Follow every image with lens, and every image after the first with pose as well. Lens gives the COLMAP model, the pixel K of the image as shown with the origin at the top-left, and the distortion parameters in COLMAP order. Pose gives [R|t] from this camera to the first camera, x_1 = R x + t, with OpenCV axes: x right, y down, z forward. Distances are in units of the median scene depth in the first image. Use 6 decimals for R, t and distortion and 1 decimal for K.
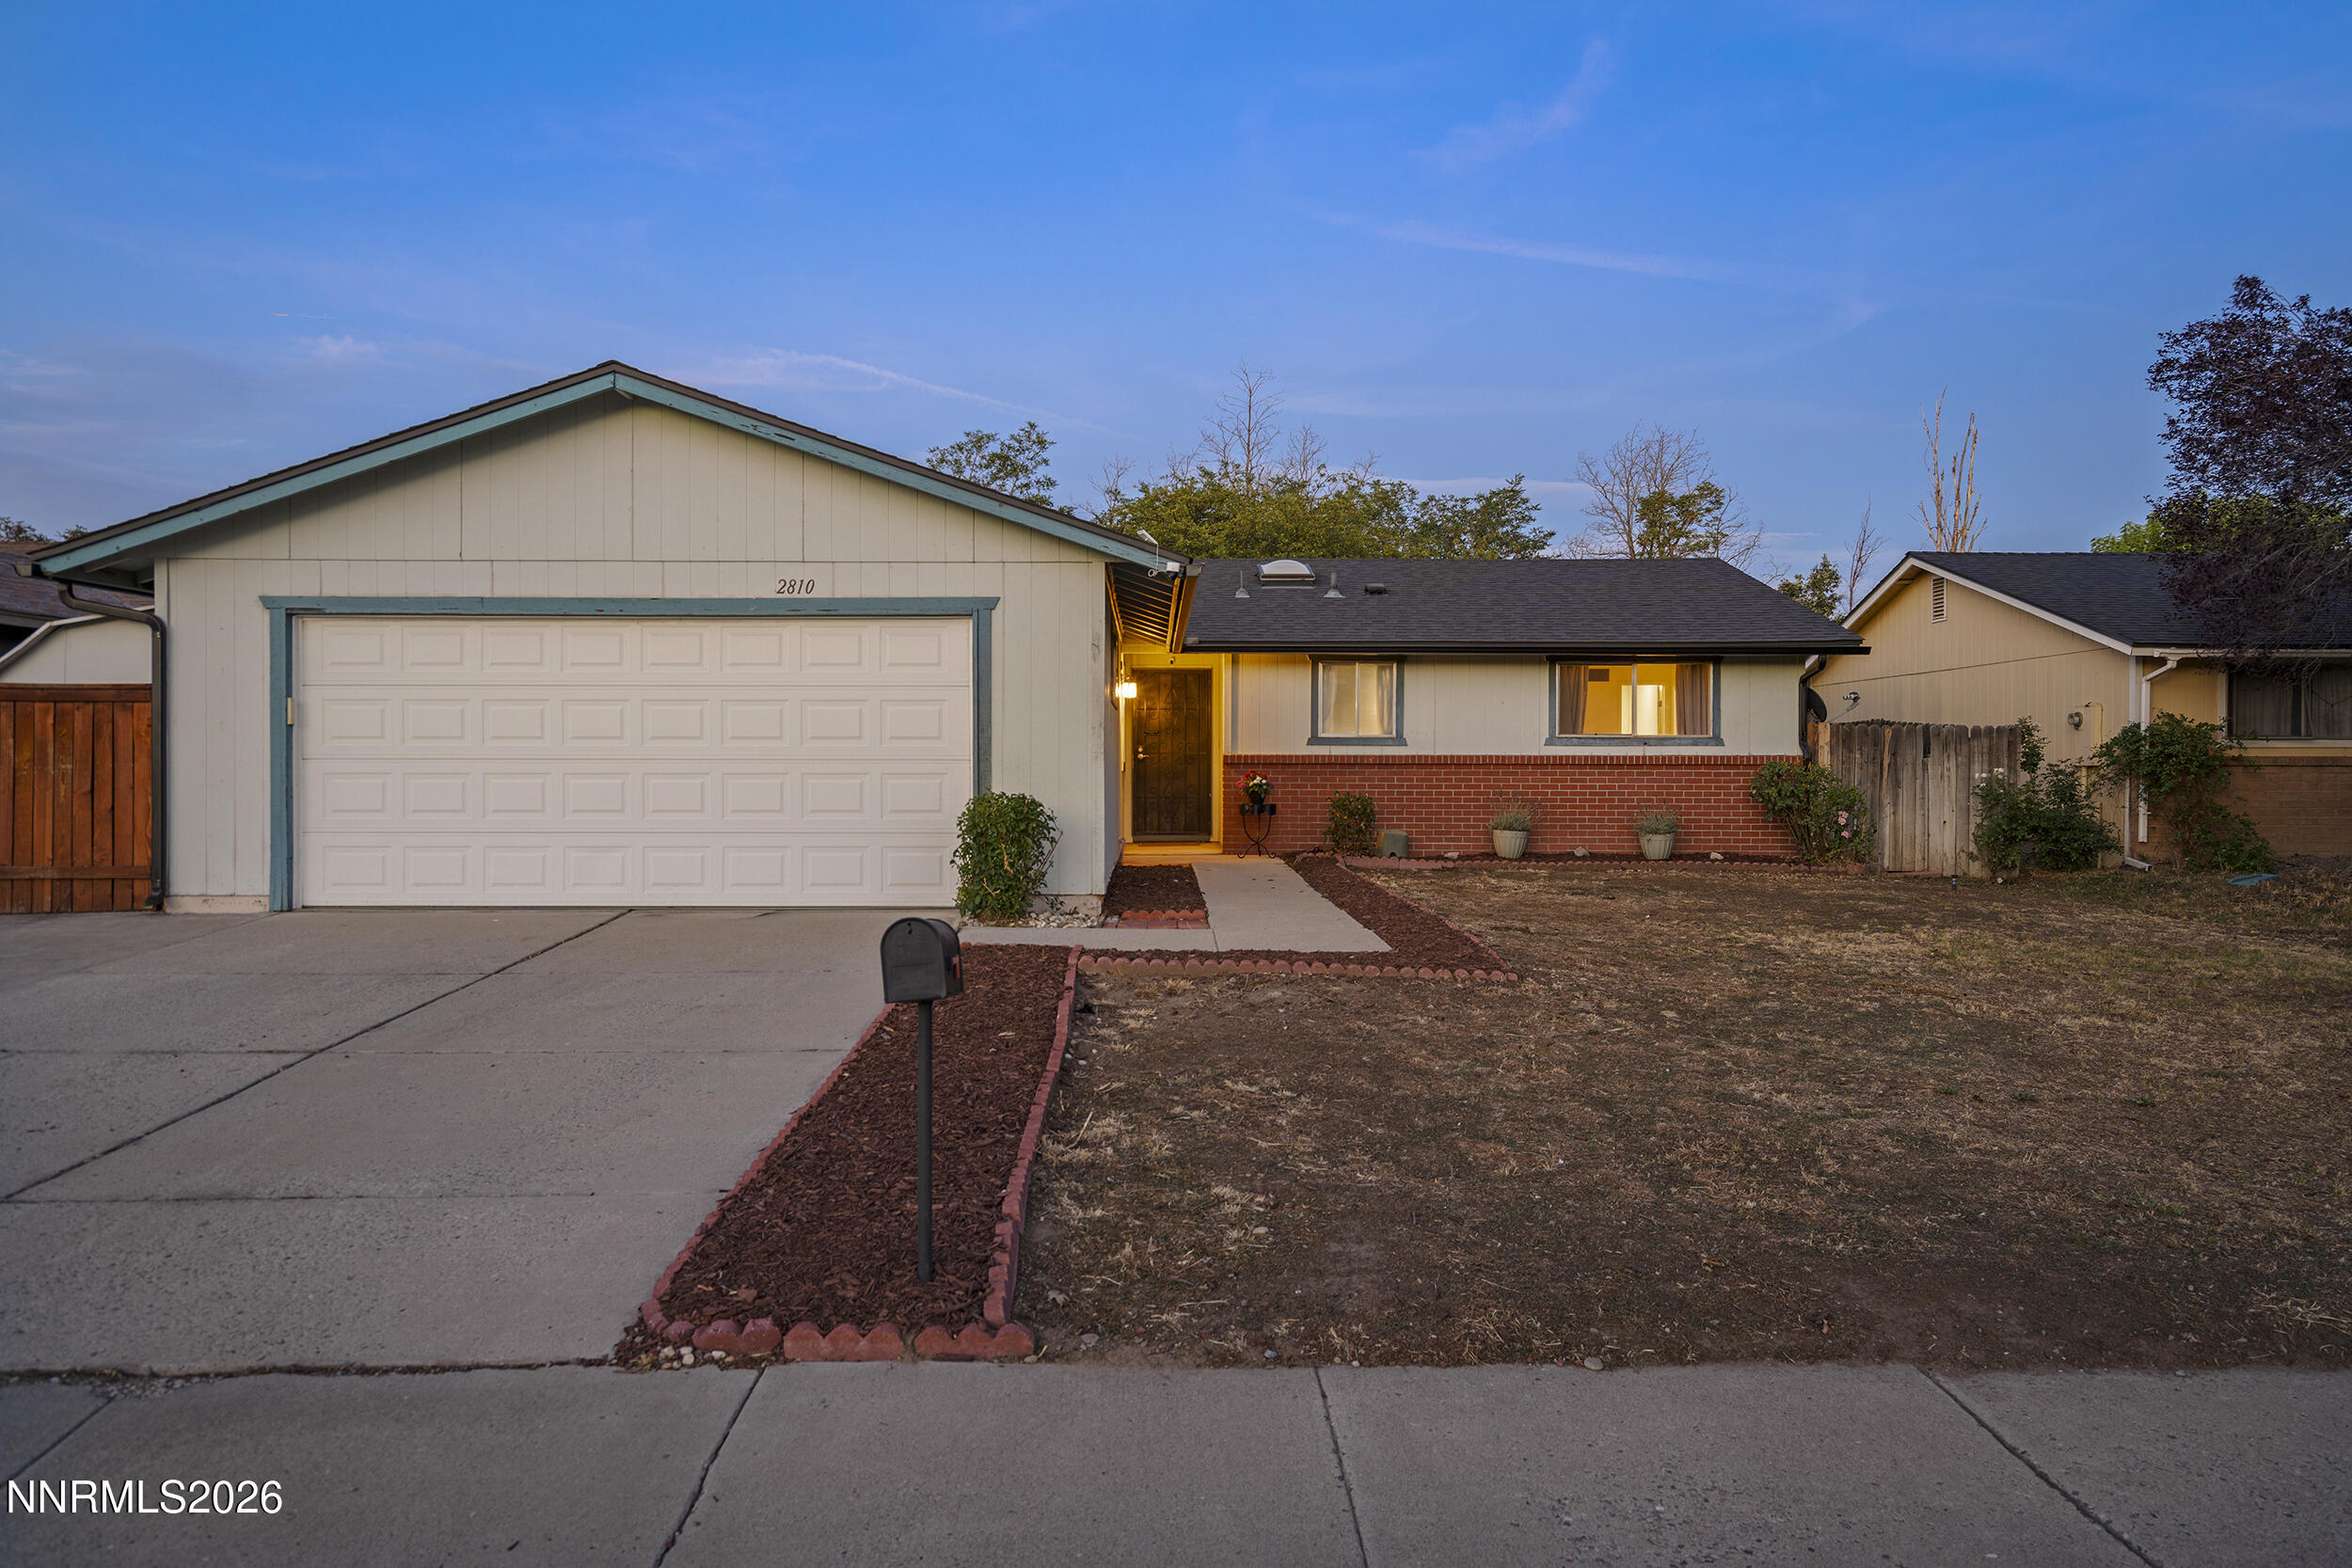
lens RADIAL K [[1614.5, 0, 1174.3], [0, 1614.5, 781.4], [0, 0, 1]] dist [-0.008646, 0.009846]
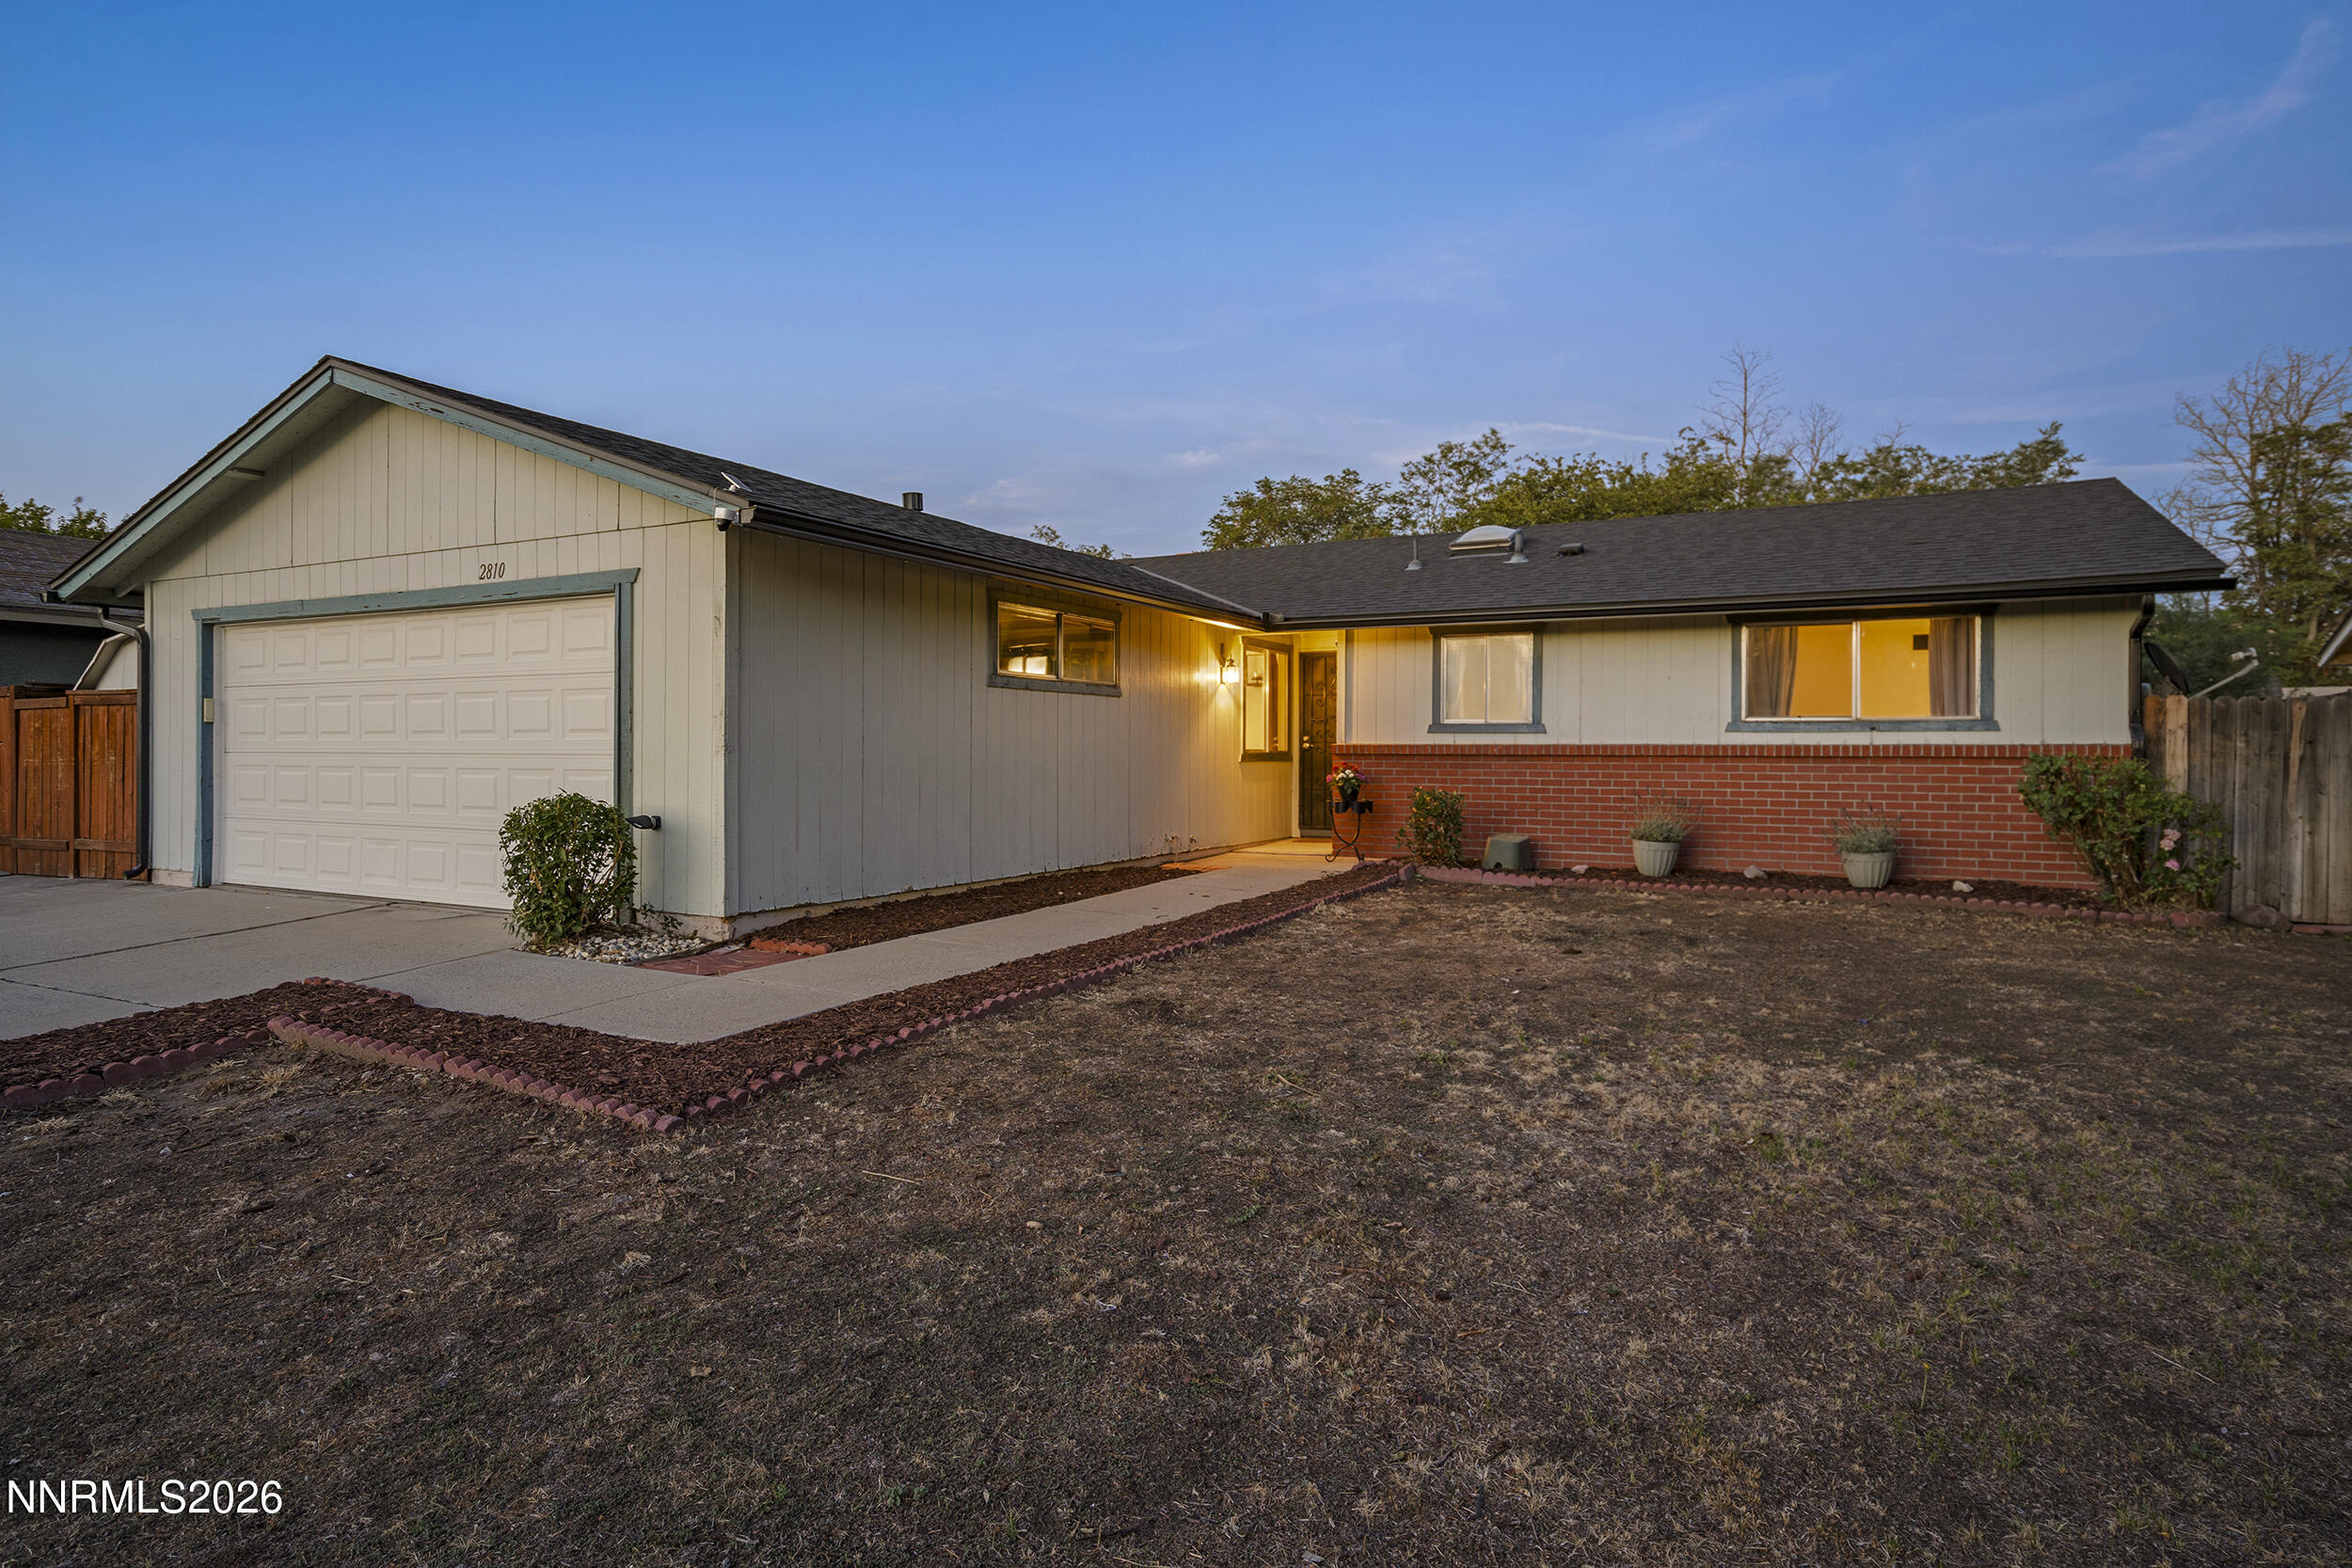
lens RADIAL K [[1300.3, 0, 1176.6], [0, 1300.3, 753.8], [0, 0, 1]] dist [-0.002785, 0.003069]
pose [[0.876062, 0.001685, -0.482195, 0.467268], [-0.004776, 0.999975, -0.005182, -0.011208], [0.482174, 0.006842, 0.876049, 0.505753]]
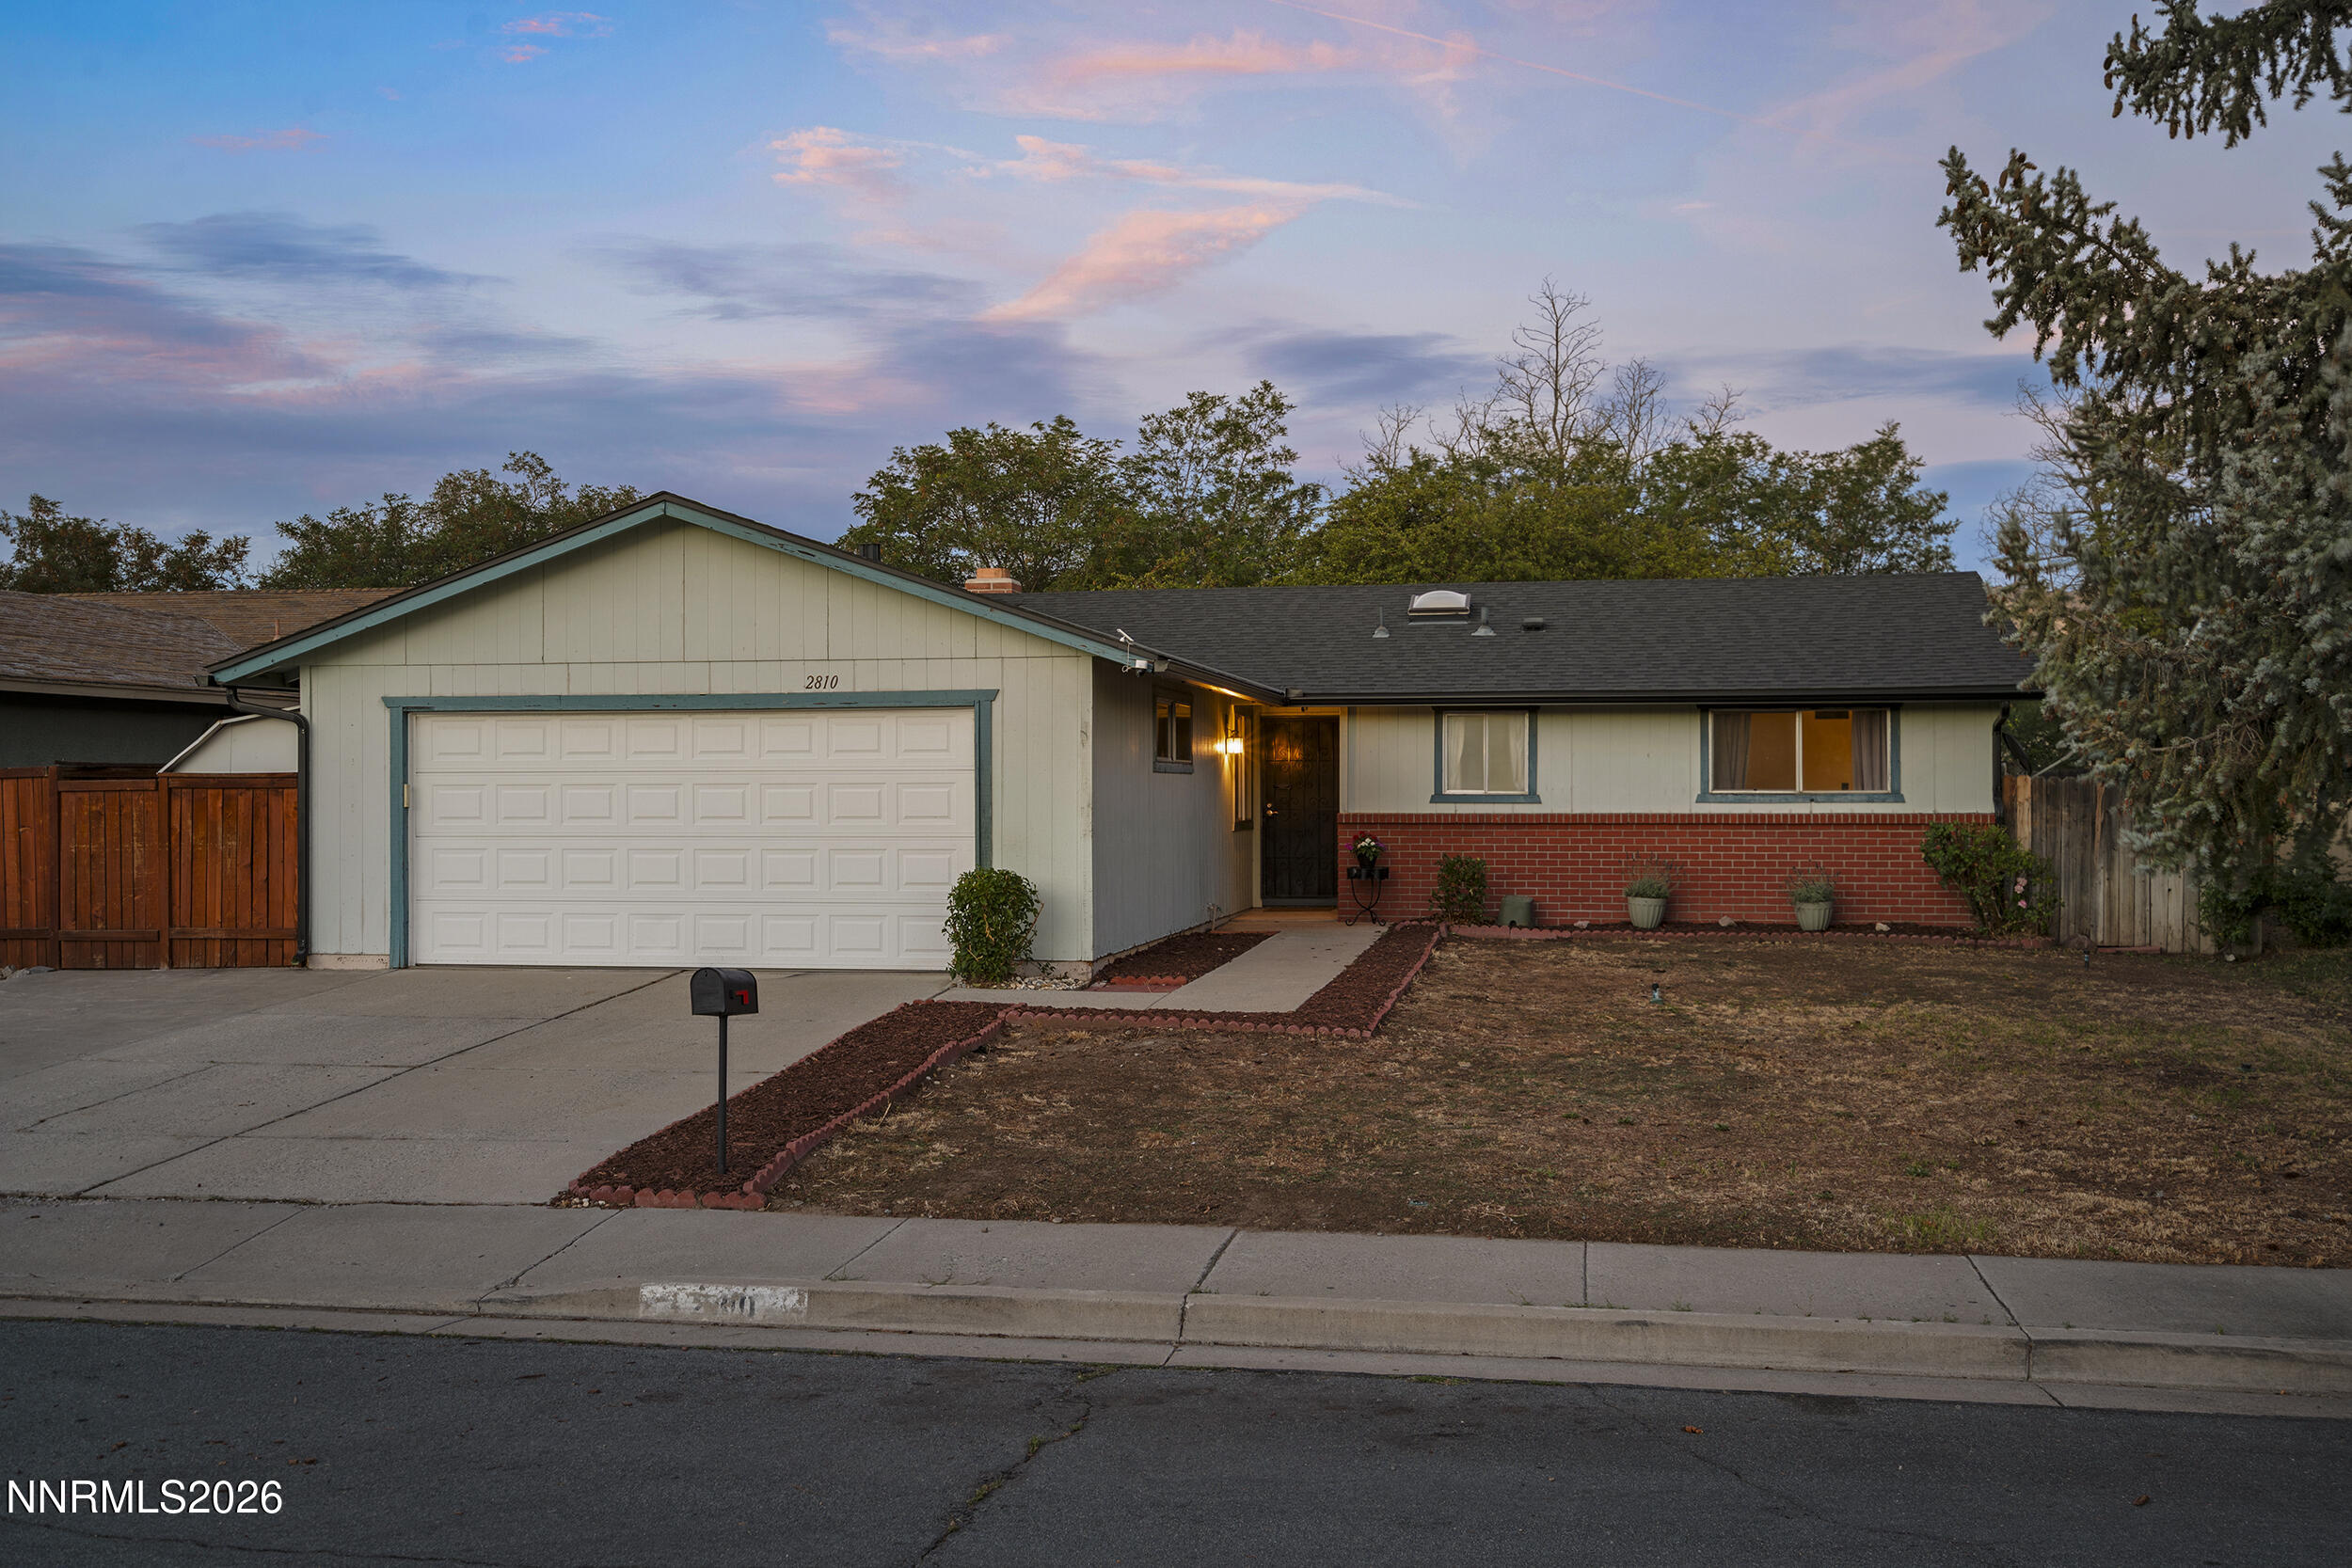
lens RADIAL K [[2342.1, 0, 1176.9], [0, 2342.1, 784.1], [0, 0, 1]] dist [-0.003264, 0.000000]
pose [[0.981376, -0.004411, -0.192045, 0.306038], [0.002769, 0.999957, -0.008821, -0.034107], [0.192076, 0.008125, 0.981346, -0.524295]]
